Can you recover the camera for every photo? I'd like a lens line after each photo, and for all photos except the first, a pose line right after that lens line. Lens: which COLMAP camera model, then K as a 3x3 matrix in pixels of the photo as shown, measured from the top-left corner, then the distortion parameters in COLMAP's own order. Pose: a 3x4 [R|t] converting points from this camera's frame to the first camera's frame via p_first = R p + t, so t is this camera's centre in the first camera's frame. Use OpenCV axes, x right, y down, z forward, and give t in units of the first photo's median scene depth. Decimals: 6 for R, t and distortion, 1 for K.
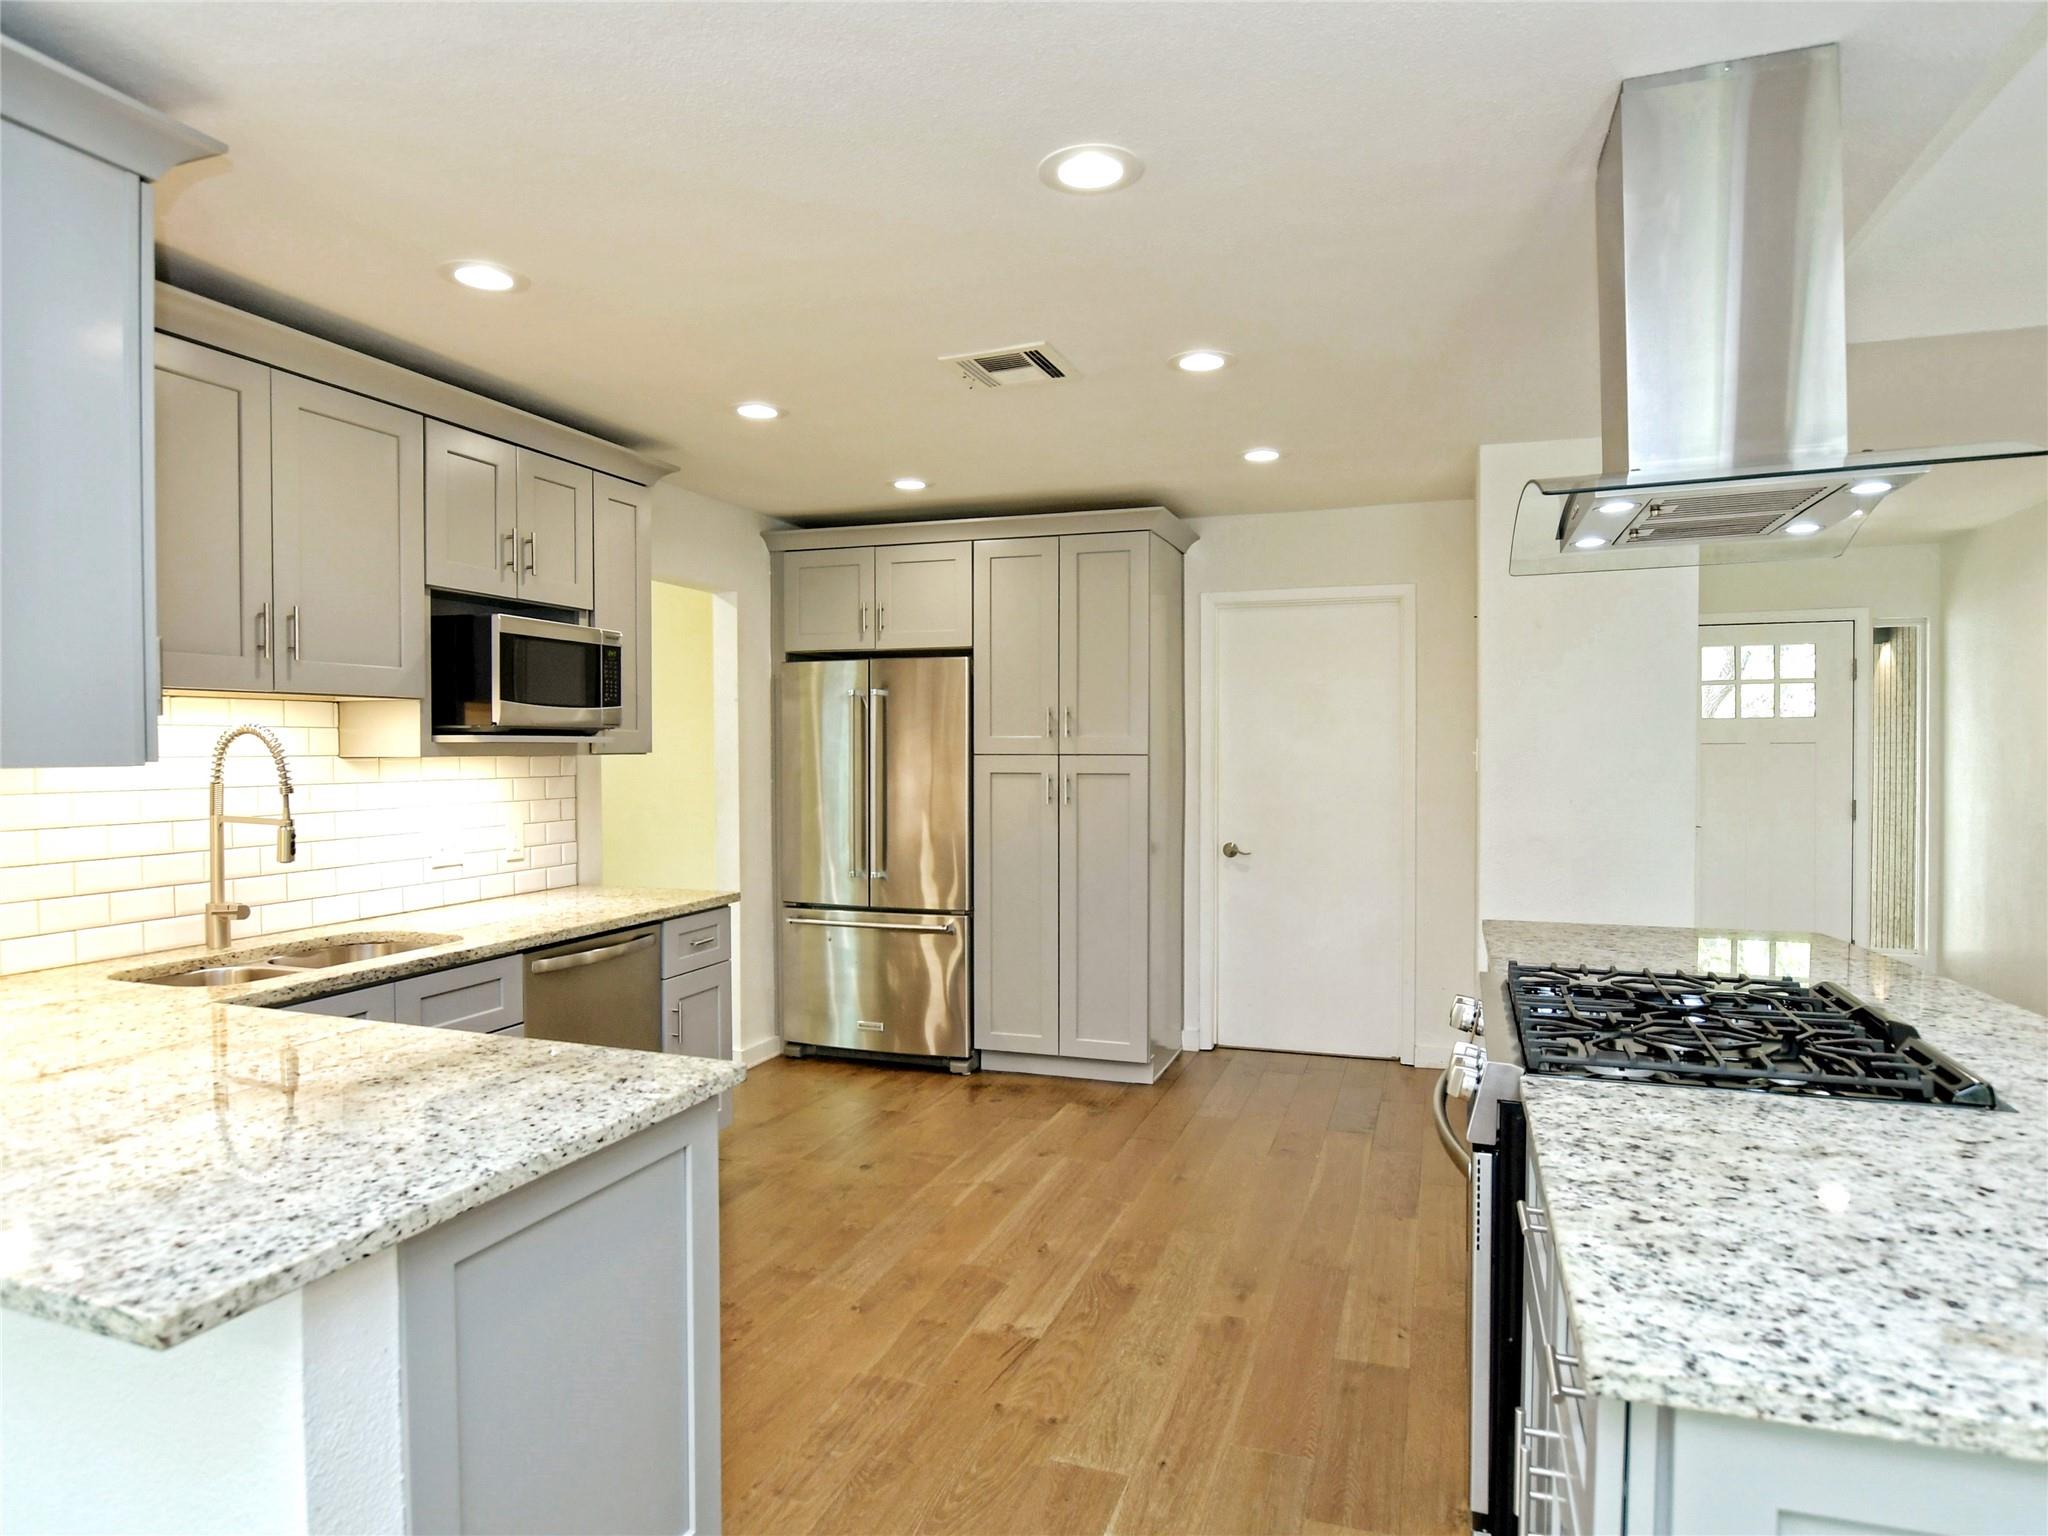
lens RADIAL K [[1225.0, 0, 1005.6], [0, 1225.0, 770.7], [0, 0, 1]] dist [-0.028674, 0.002939]
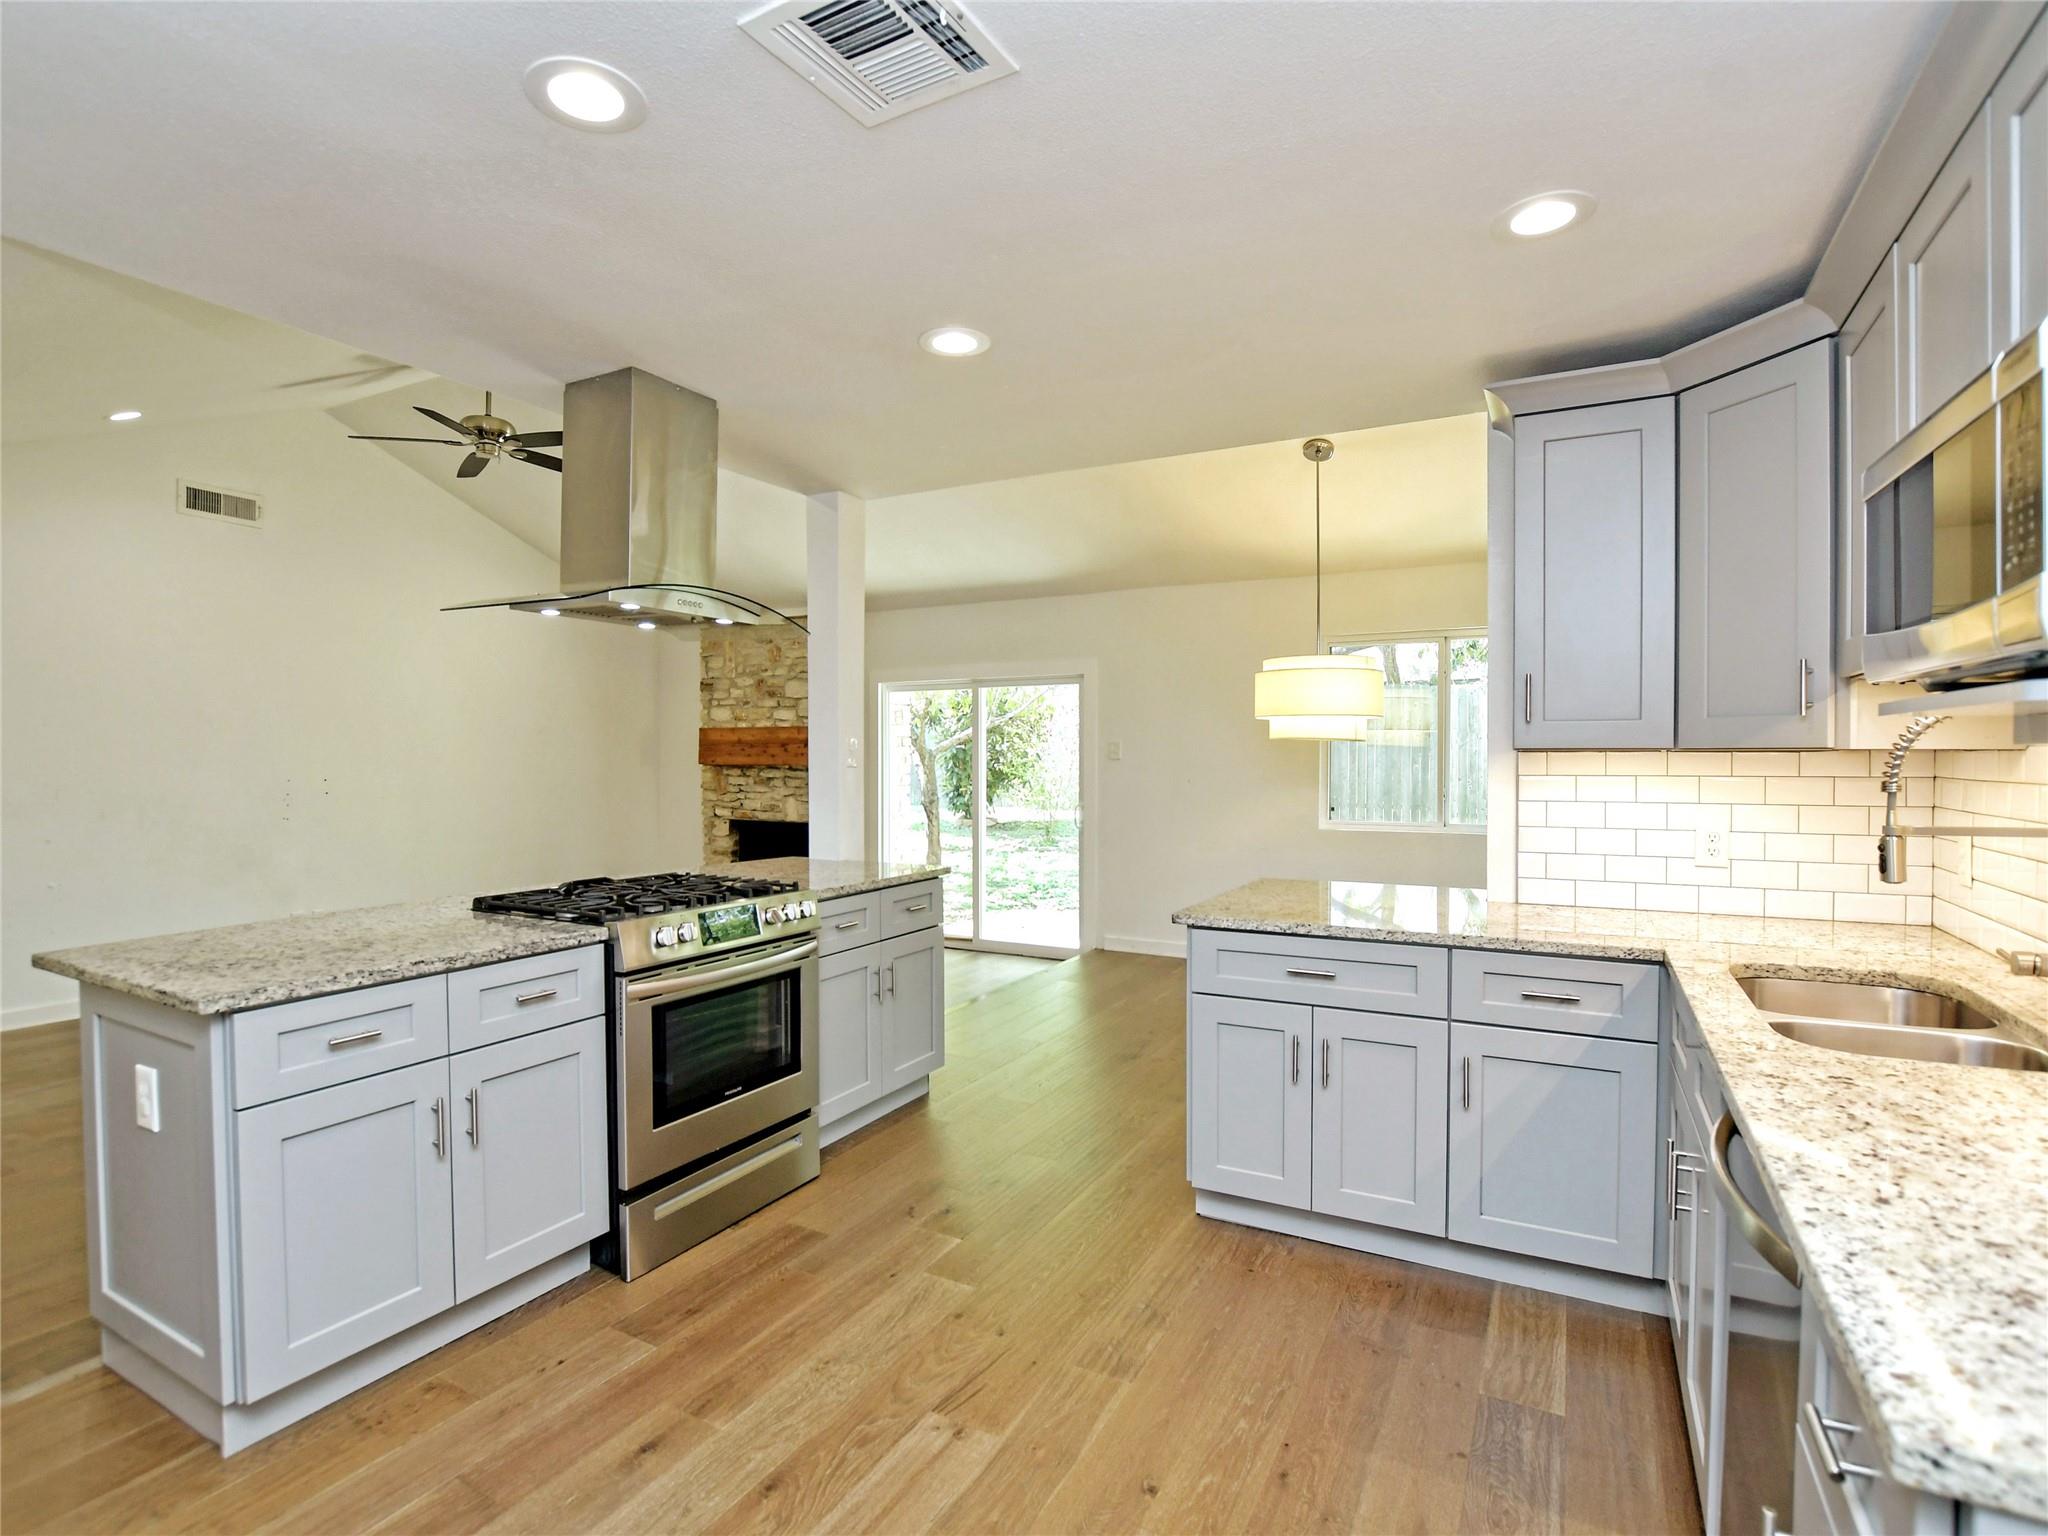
lens RADIAL K [[1010.9, 0, 1007.5], [0, 1010.9, 773.6], [0, 0, 1]] dist [-0.030659, 0.001131]
pose [[-0.986632, -0.000193, 0.162962, -0.123441], [0.006056, 0.999265, 0.037850, -0.016879], [-0.162850, 0.038331, -0.985906, 1.442517]]
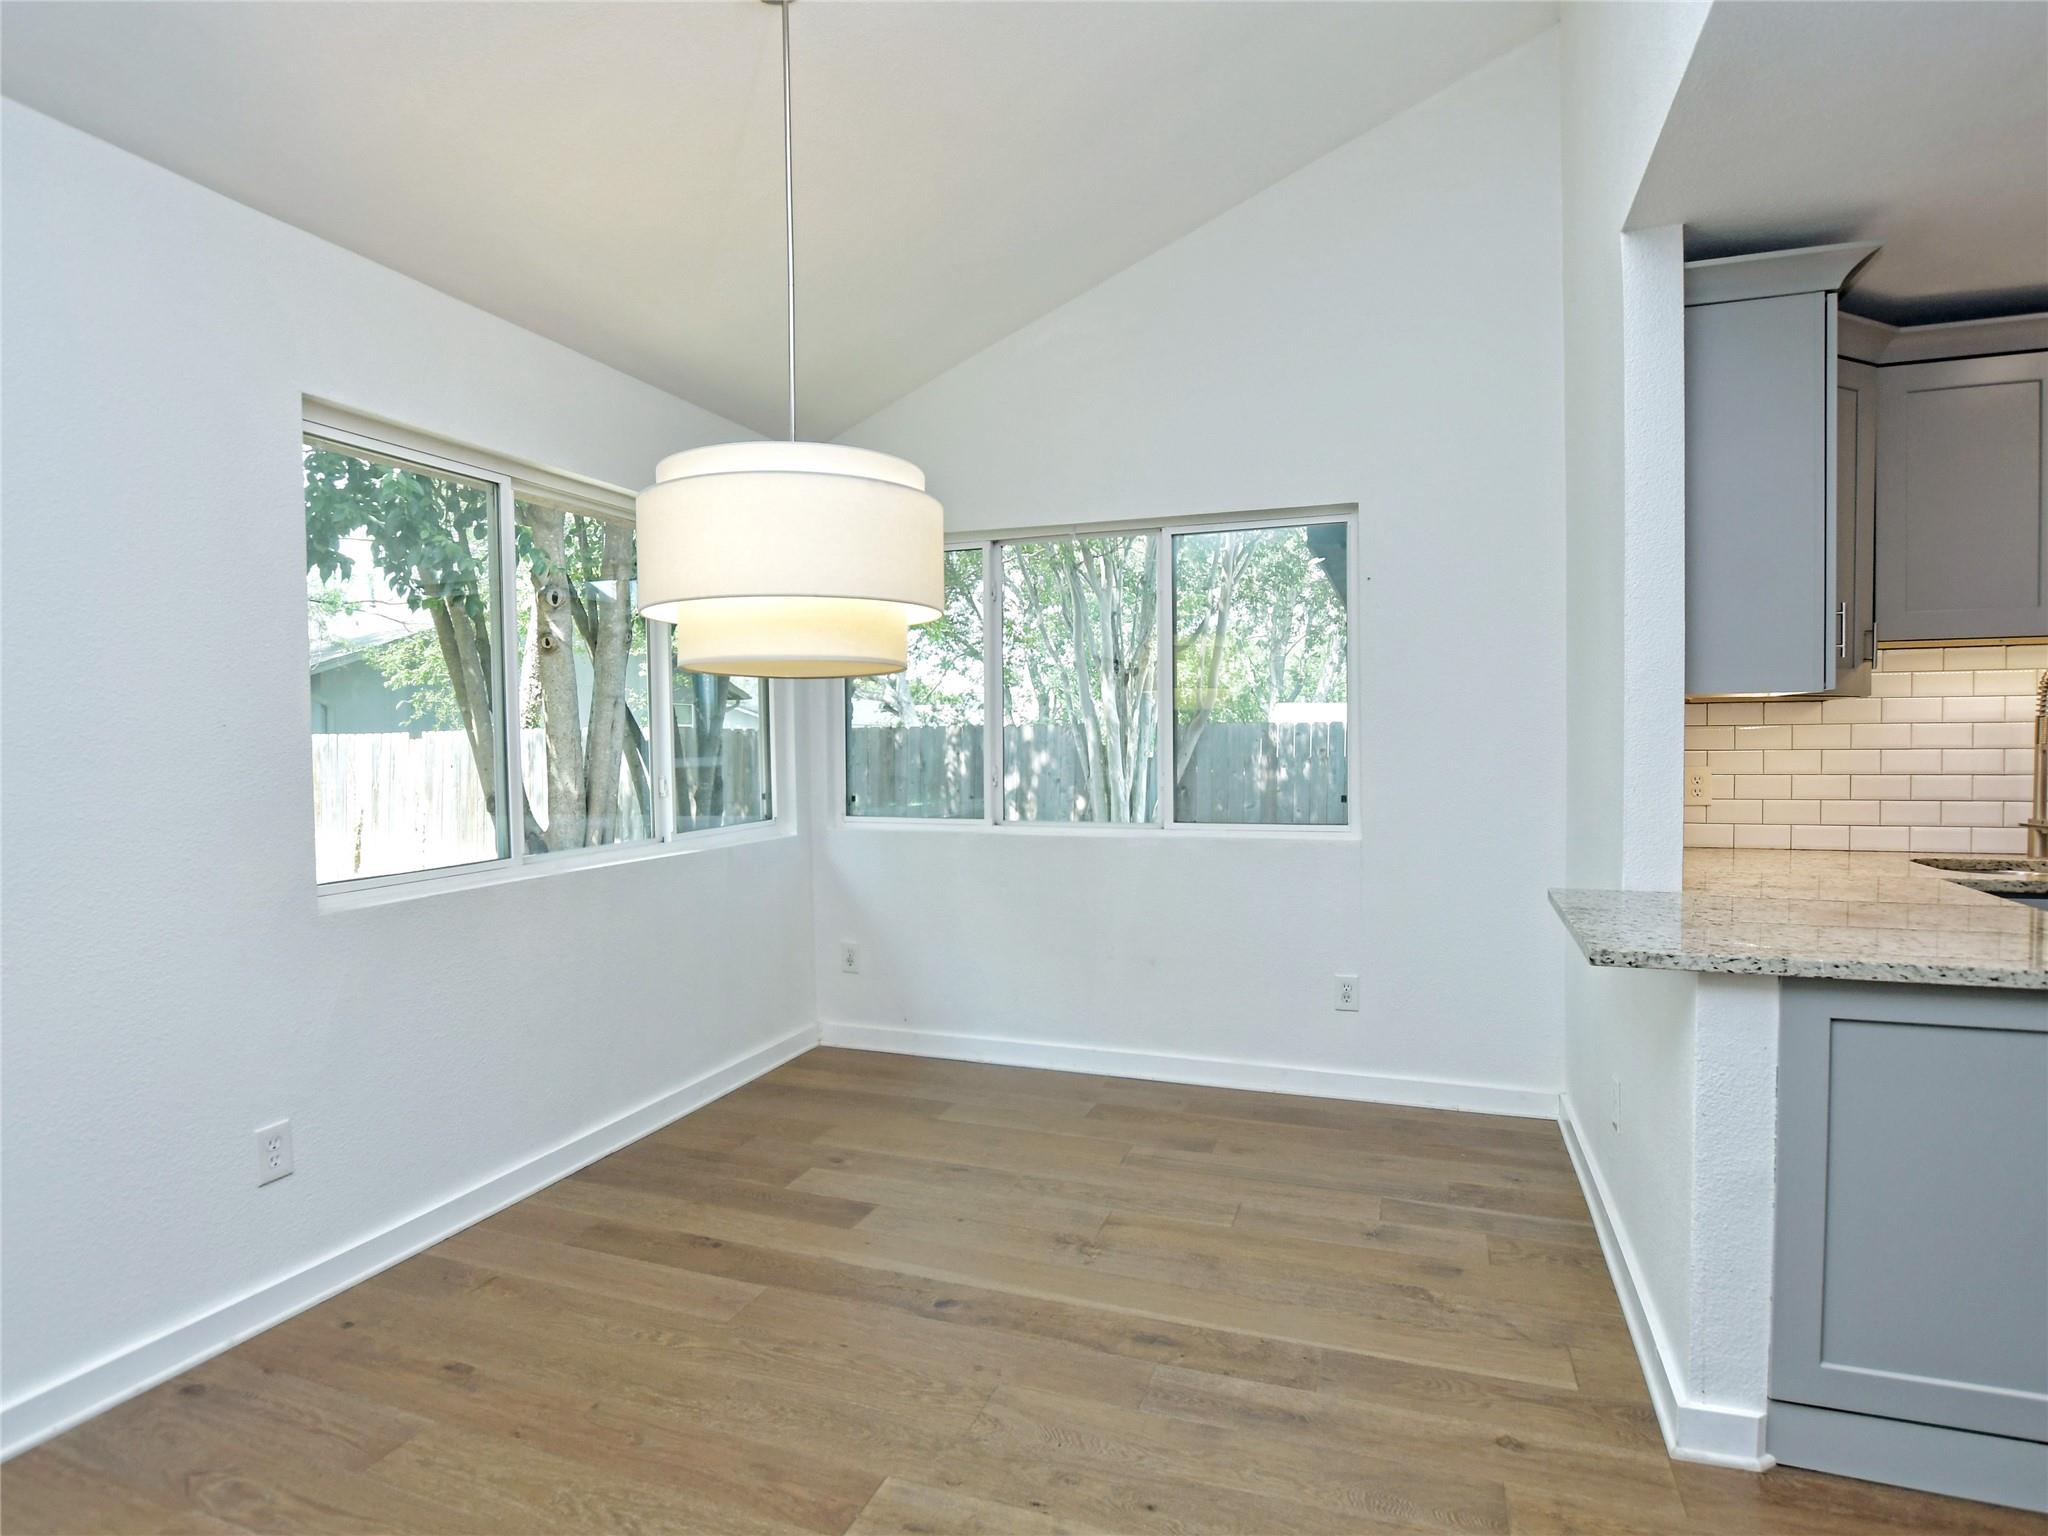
lens RADIAL K [[1105.4, 0, 1011.8], [0, 1105.4, 771.7], [0, 0, 1]] dist [-0.025920, 0.001779]
pose [[-0.010274, 0.035092, -0.999331, 0.357542], [-0.008497, 0.999345, 0.035180, 0.030878], [0.999911, 0.008853, -0.009969, 0.011174]]
